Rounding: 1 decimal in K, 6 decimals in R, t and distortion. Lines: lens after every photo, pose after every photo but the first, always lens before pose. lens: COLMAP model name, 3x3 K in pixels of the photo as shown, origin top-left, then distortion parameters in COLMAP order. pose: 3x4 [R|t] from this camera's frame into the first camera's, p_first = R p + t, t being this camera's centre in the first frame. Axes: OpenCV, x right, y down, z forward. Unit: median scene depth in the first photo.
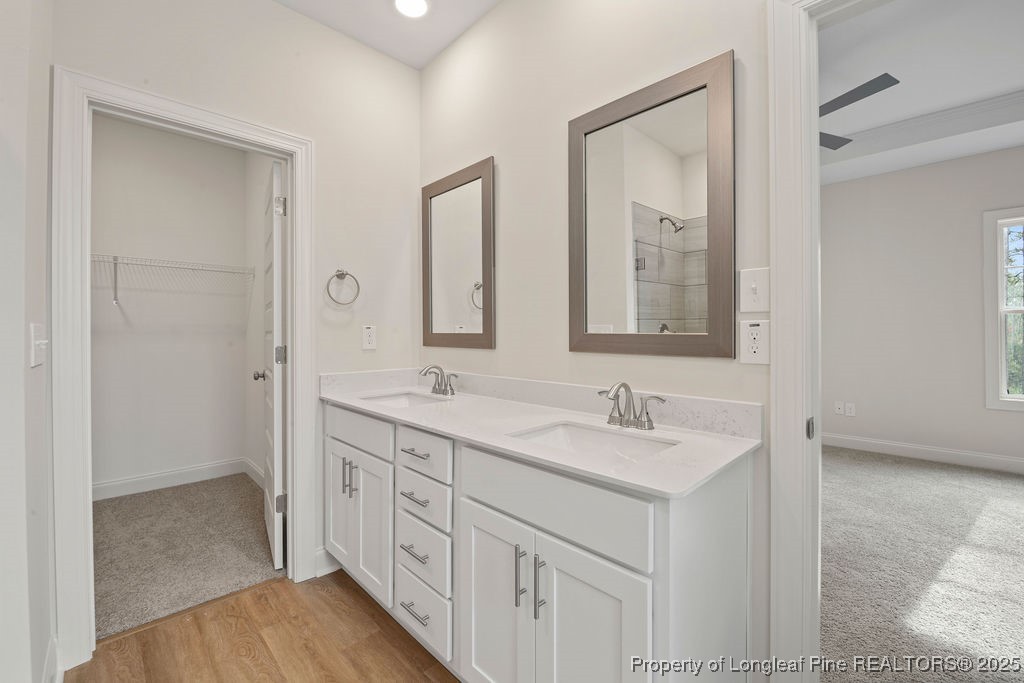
lens RADIAL K [[416.8, 0, 520.7], [0, 416.8, 334.5], [0, 0, 1]] dist [-0.011351, -0.002093]
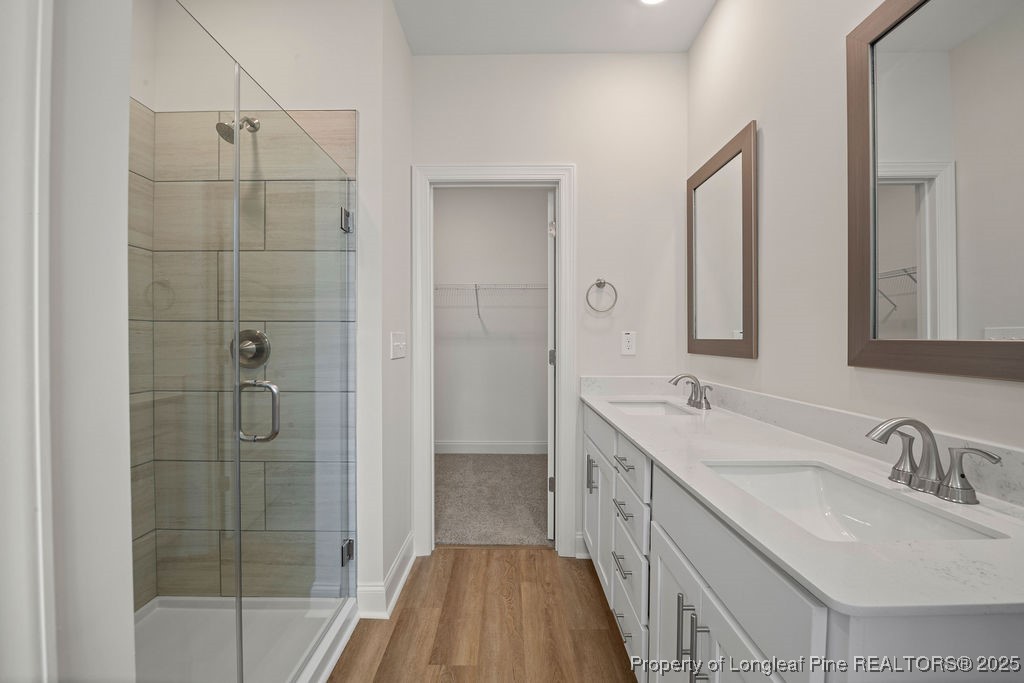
lens RADIAL K [[416.8, 0, 509.5], [0, 416.8, 345.4], [0, 0, 1]] dist [-0.011351, -0.002093]
pose [[0.709442, 0.014169, -0.704622, 0.180174], [-0.005487, 0.999879, 0.014581, -0.000515], [0.704743, -0.006478, 0.709433, 0.096494]]
